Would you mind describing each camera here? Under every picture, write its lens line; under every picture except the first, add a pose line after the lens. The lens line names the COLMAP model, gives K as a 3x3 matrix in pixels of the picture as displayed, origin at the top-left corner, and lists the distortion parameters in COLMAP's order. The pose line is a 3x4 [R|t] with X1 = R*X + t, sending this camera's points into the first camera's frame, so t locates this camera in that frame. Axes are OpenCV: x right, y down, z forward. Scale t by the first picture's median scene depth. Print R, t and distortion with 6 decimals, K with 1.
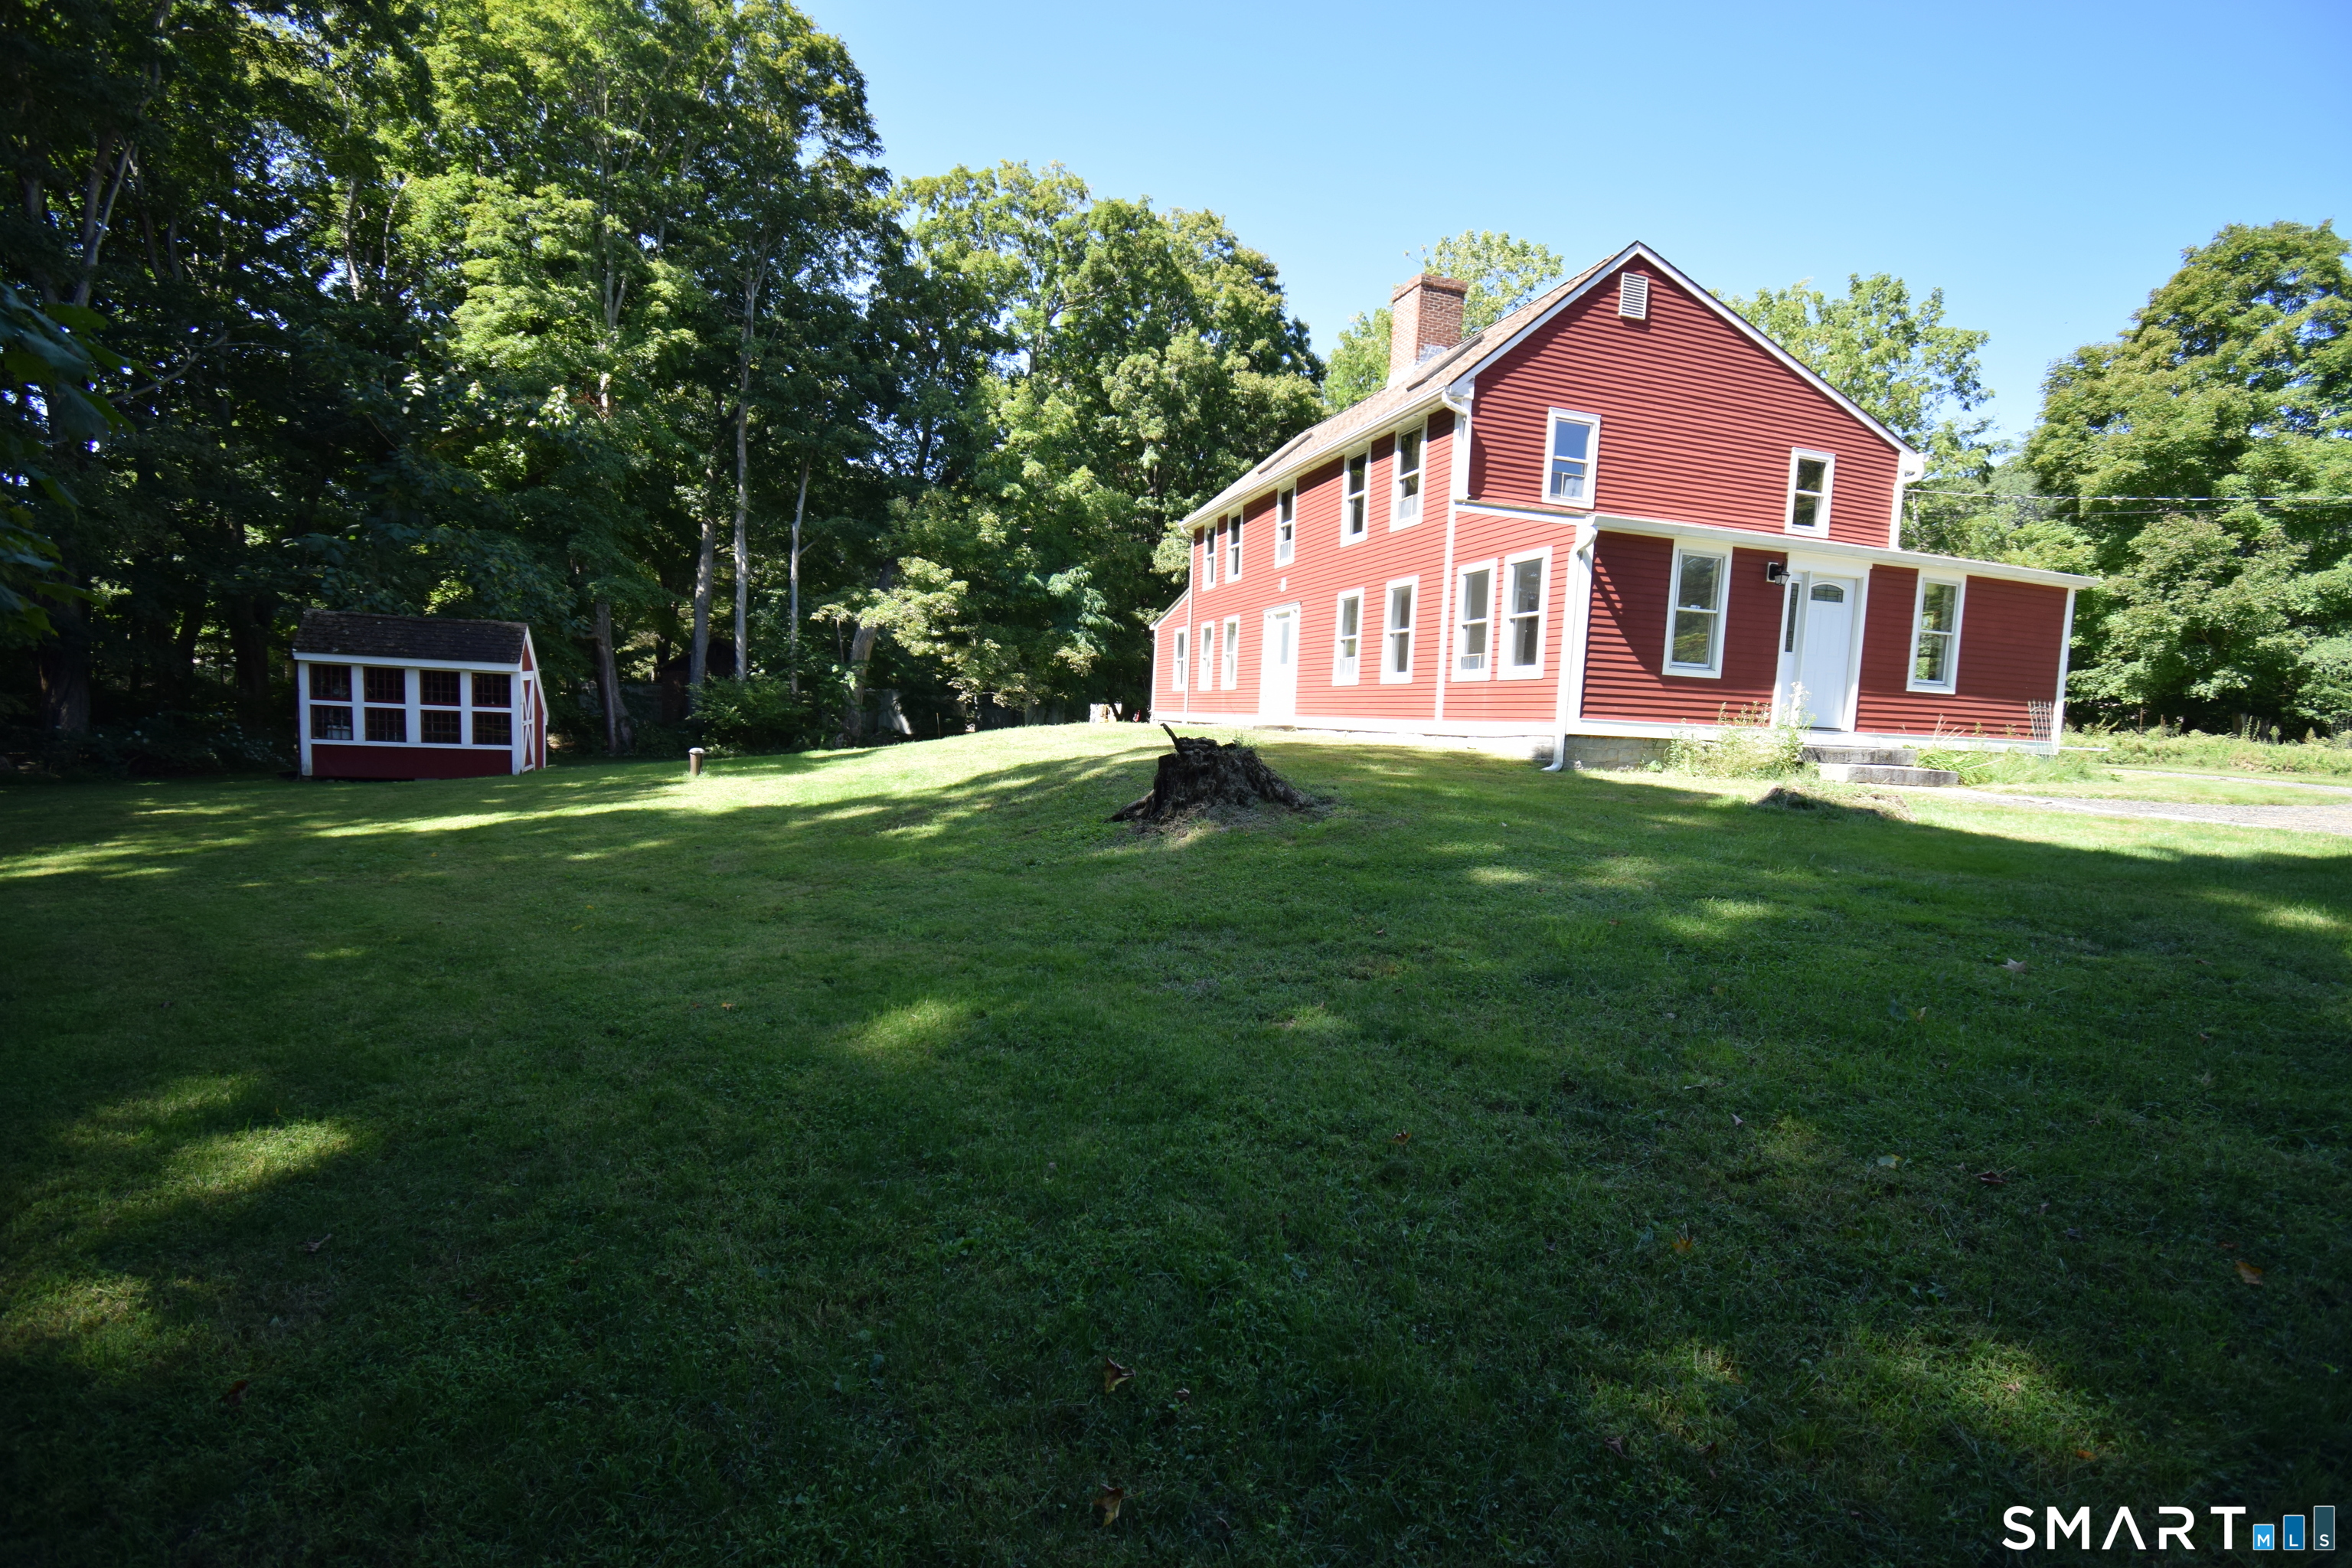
lens RADIAL K [[1057.1, 0, 1180.6], [0, 1057.1, 788.0], [0, 0, 1]] dist [0.009323, -0.000378]
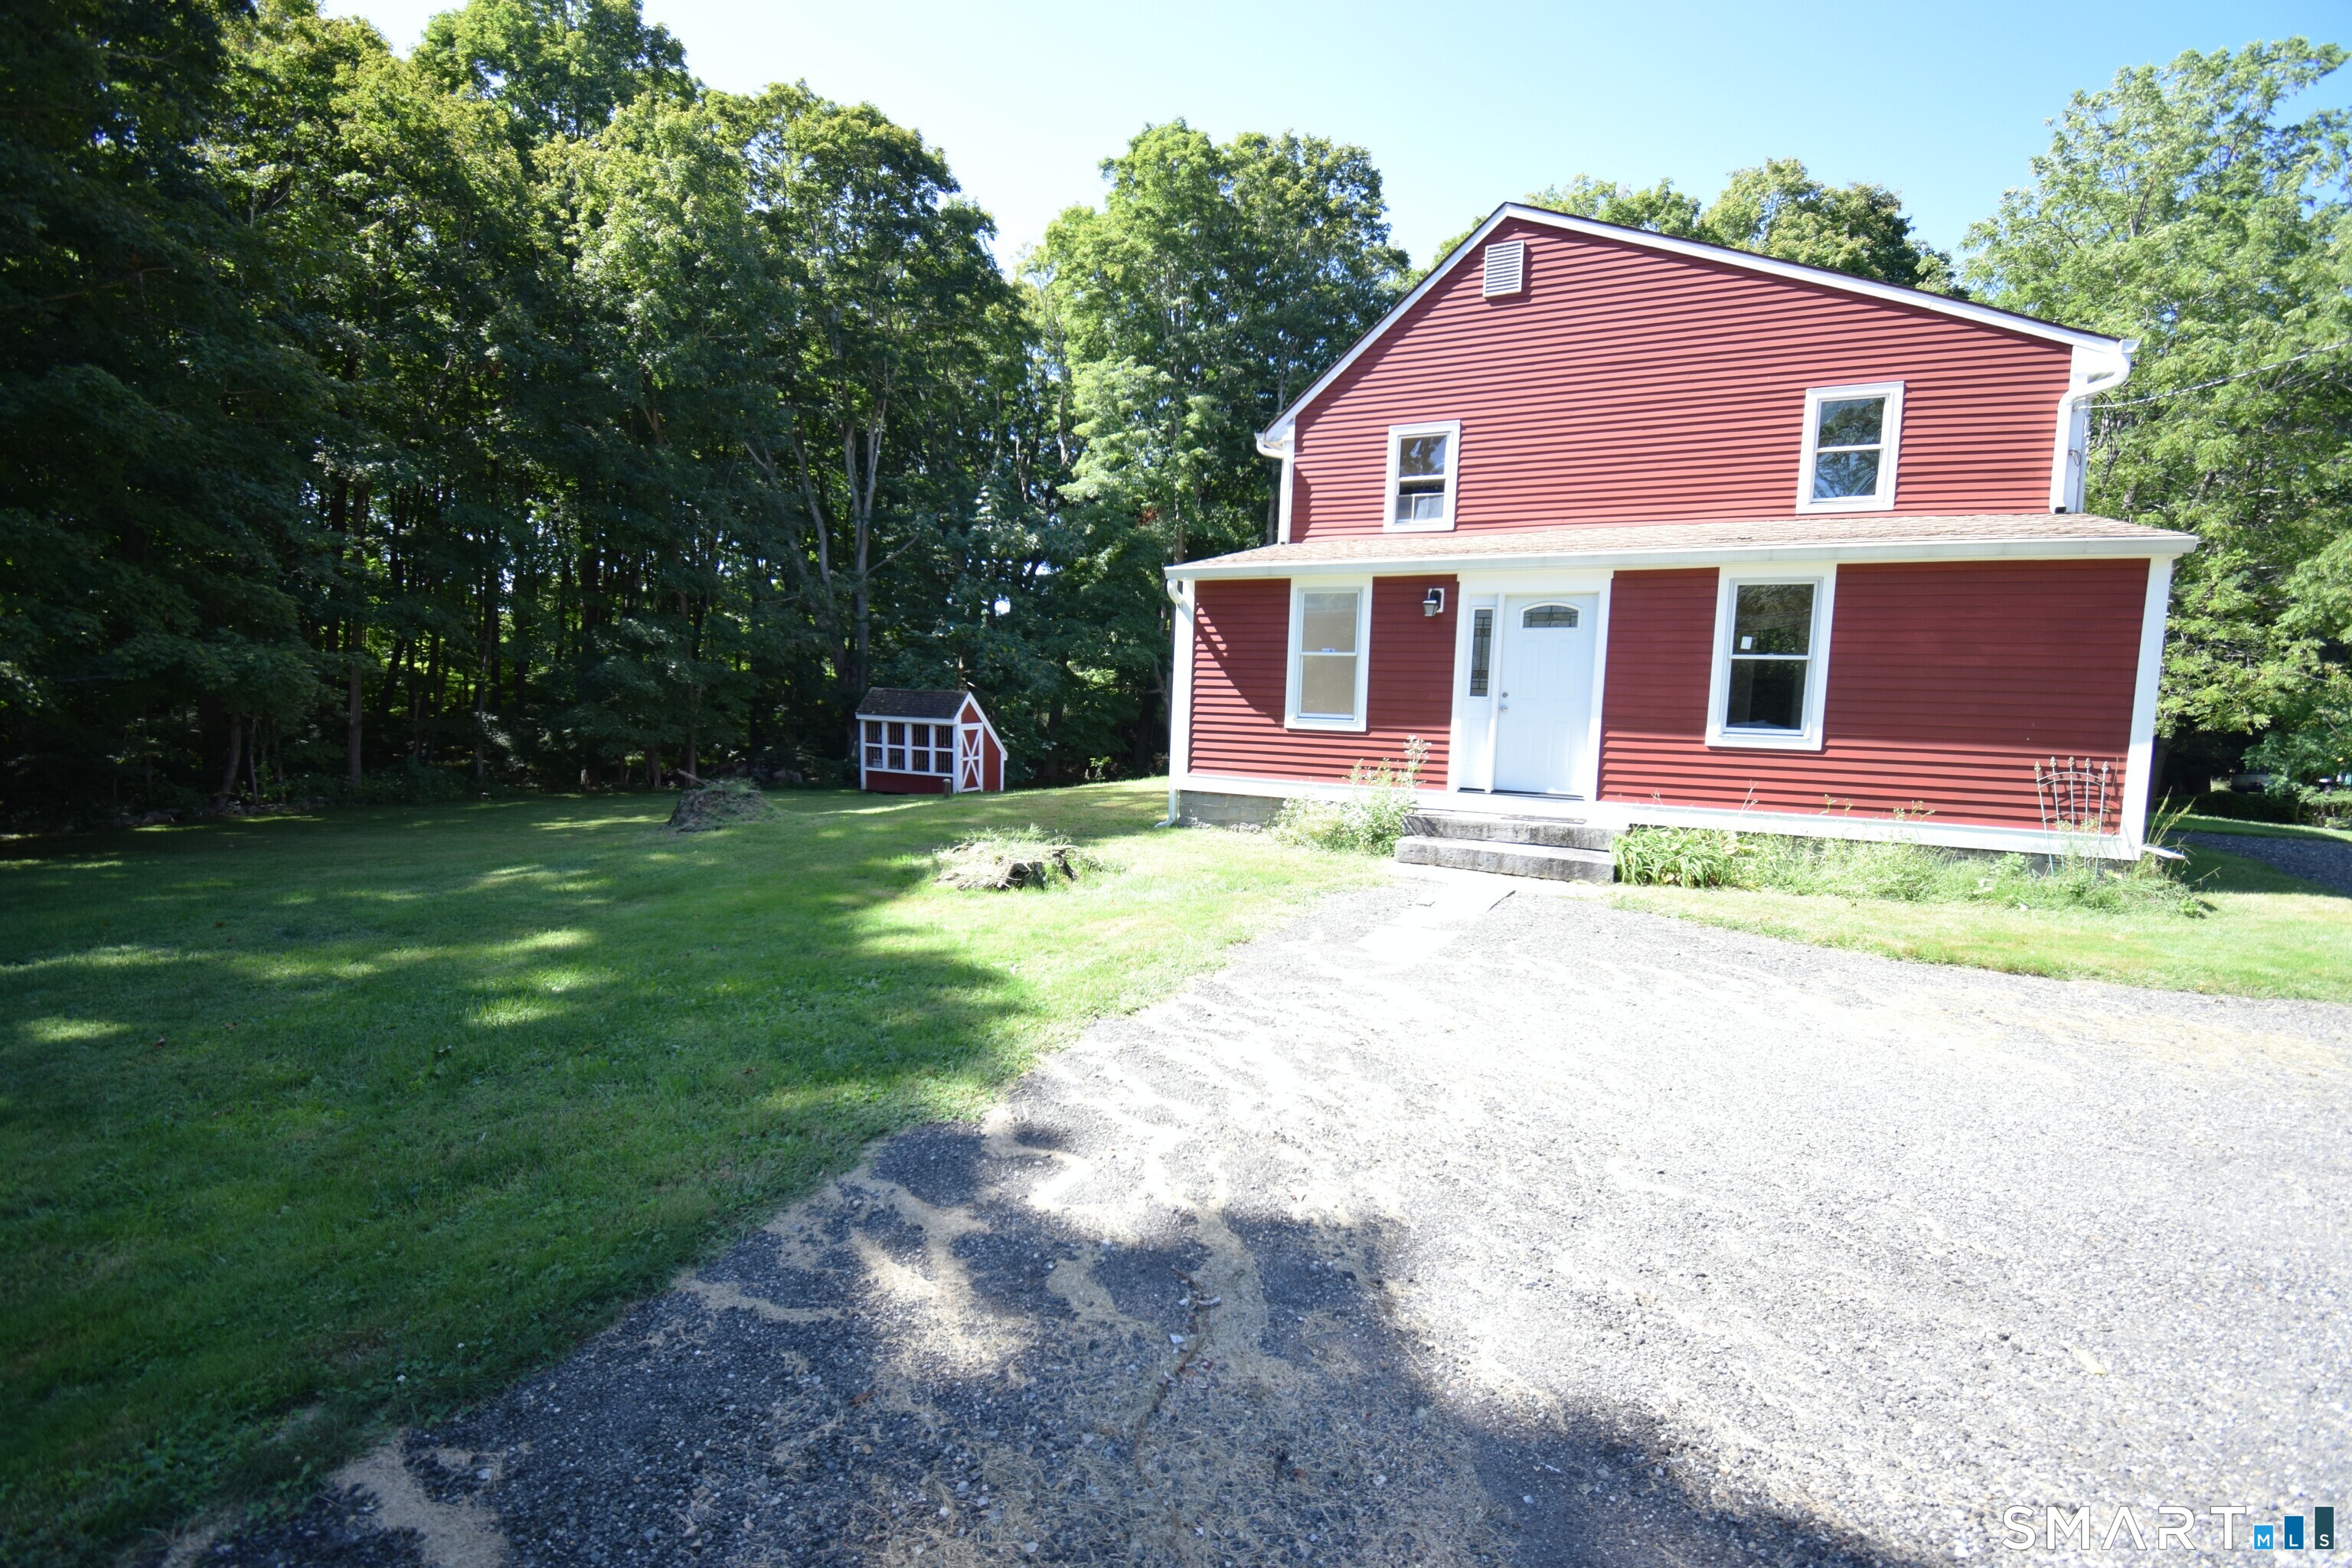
lens RADIAL K [[1057.1, 0, 1243.6], [0, 1057.1, 805.5], [0, 0, 1]] dist [0.009323, -0.000378]
pose [[0.713076, 0.045764, -0.699592, 0.877092], [-0.054646, 0.998459, 0.009616, -0.039352], [0.698954, 0.031373, 0.714478, 0.275499]]
